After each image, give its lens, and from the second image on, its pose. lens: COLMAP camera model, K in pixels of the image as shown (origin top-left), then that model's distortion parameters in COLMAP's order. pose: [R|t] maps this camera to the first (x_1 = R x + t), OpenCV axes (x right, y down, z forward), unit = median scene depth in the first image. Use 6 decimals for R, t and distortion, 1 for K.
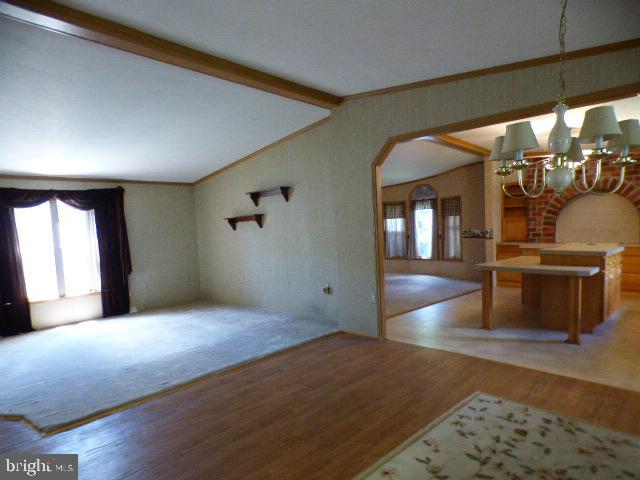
lens RADIAL K [[391.7, 0, 314.9], [0, 391.7, 243.8], [0, 0, 1]] dist [-0.000536, 0.005954]
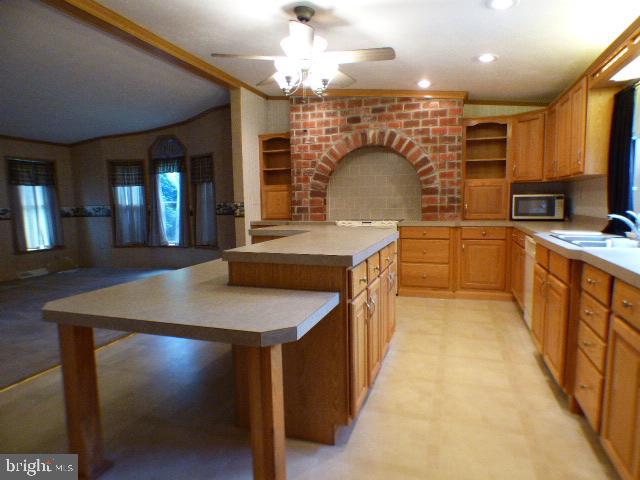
lens RADIAL K [[391.7, 0, 321.5], [0, 391.7, 234.2], [0, 0, 1]] dist [-0.000536, 0.005954]
pose [[0.901875, -0.029135, 0.431013, 0.294730], [0.012783, 0.999086, 0.040787, -0.008189], [-0.431807, -0.031275, 0.901424, 0.357737]]
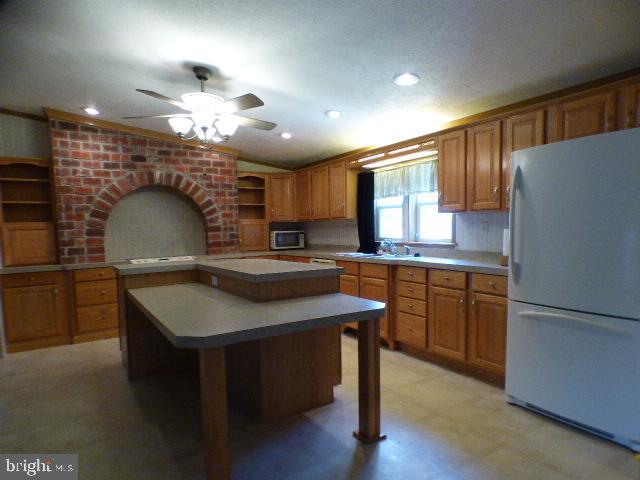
lens RADIAL K [[391.7, 0, 314.8], [0, 391.7, 243.8], [0, 0, 1]] dist [-0.000536, 0.005954]
pose [[0.212304, -0.022337, 0.976948, 0.055500], [0.065686, 0.997804, 0.008539, -0.015462], [-0.974994, 0.062359, 0.213304, 0.511849]]
